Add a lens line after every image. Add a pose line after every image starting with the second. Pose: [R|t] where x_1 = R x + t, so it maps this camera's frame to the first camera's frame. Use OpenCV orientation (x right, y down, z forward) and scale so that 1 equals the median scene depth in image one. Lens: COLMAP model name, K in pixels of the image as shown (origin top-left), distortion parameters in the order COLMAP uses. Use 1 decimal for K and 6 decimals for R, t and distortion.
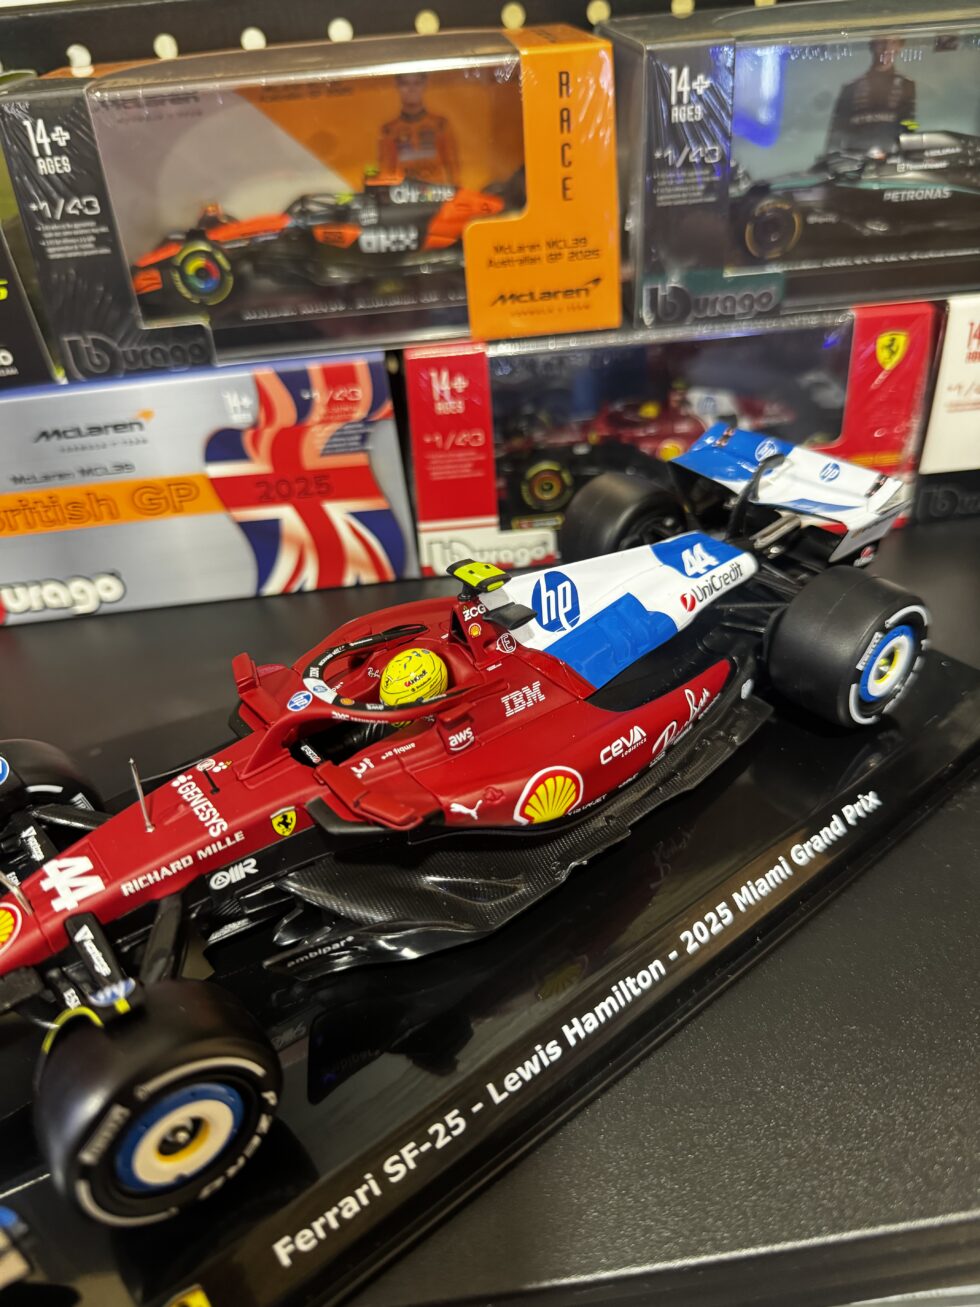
lens RADIAL K [[985.1, 0, 499.2], [0, 985.1, 637.3], [0, 0, 1]] dist [-0.048055, -0.005962]
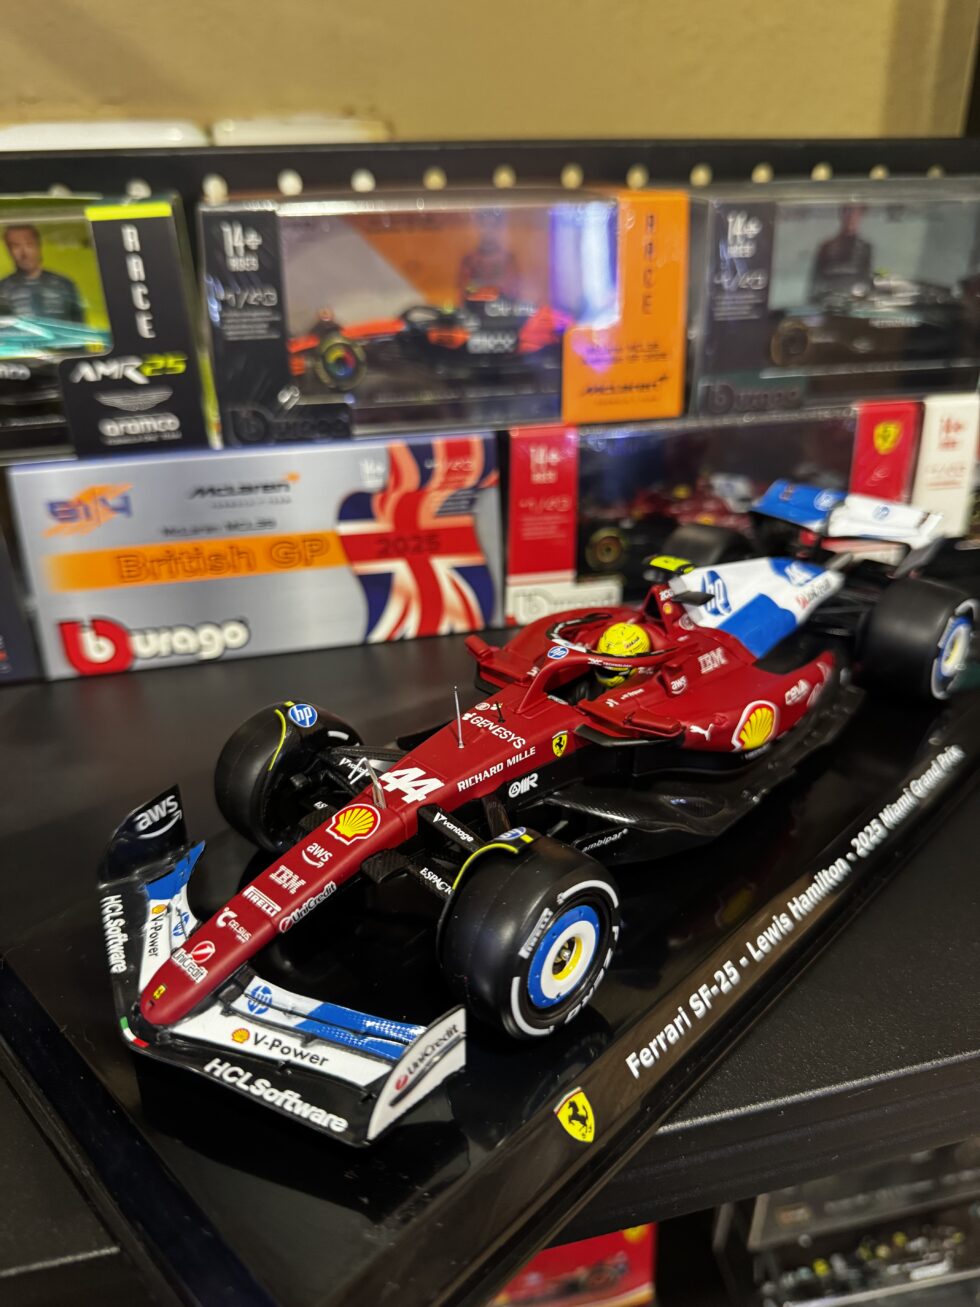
lens RADIAL K [[926.1, 0, 490.0], [0, 926.1, 653.5], [0, 0, 1]] dist [0.040999, -0.190334]
pose [[0.993325, -0.008440, 0.115040, -0.255549], [0.023562, 0.991137, -0.130738, 0.131372], [-0.112917, 0.132576, 0.984720, -0.092723]]
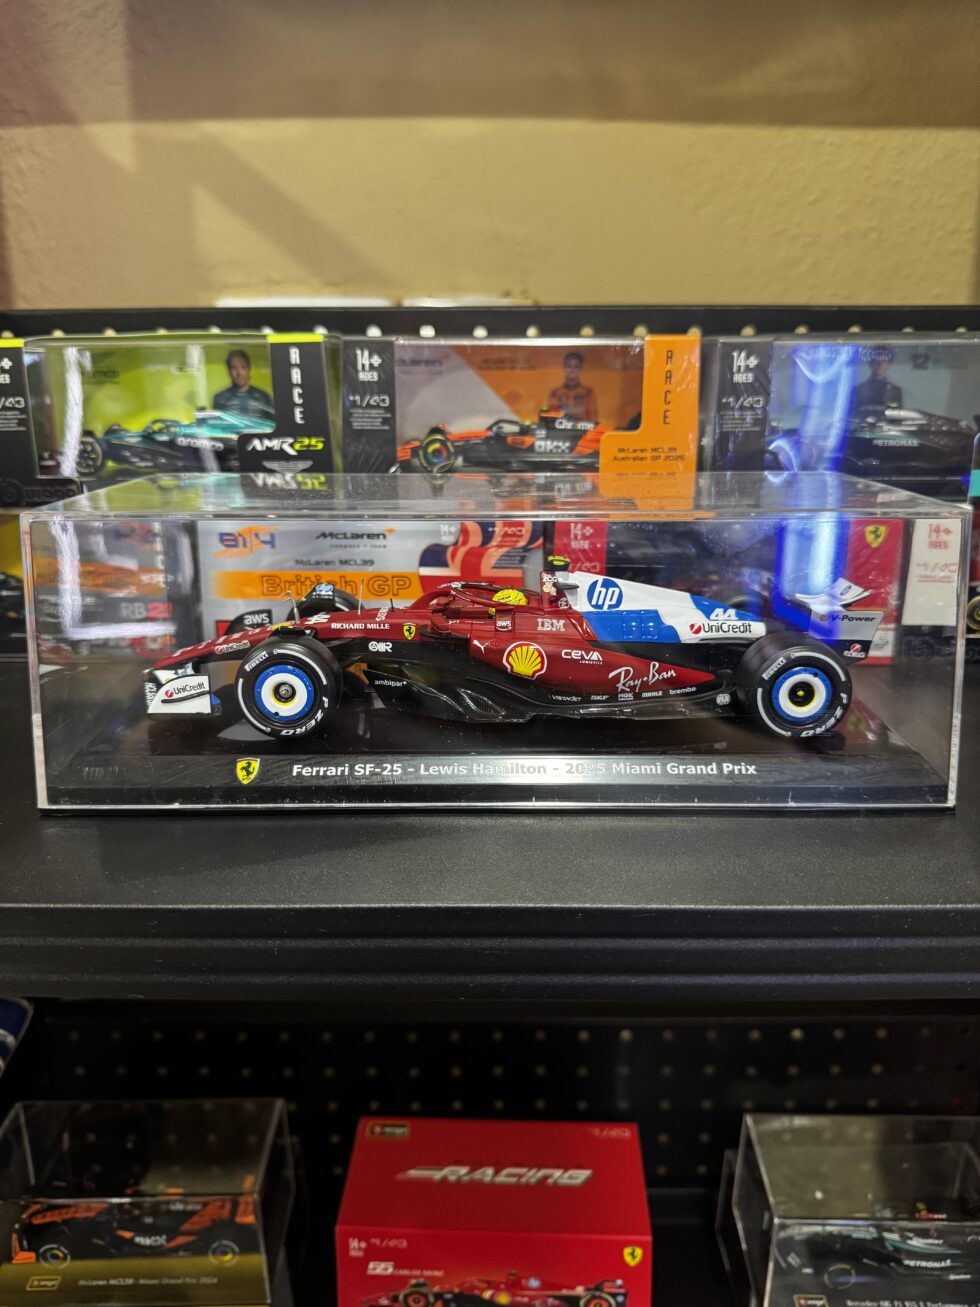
lens RADIAL K [[926.1, 0, 490.0], [0, 926.1, 653.5], [0, 0, 1]] dist [0.040999, -0.190334]
pose [[0.989143, 0.097073, -0.110332, -0.012728], [-0.125923, 0.946911, -0.295808, 0.388956], [0.075760, 0.306489, 0.948854, -0.358891]]
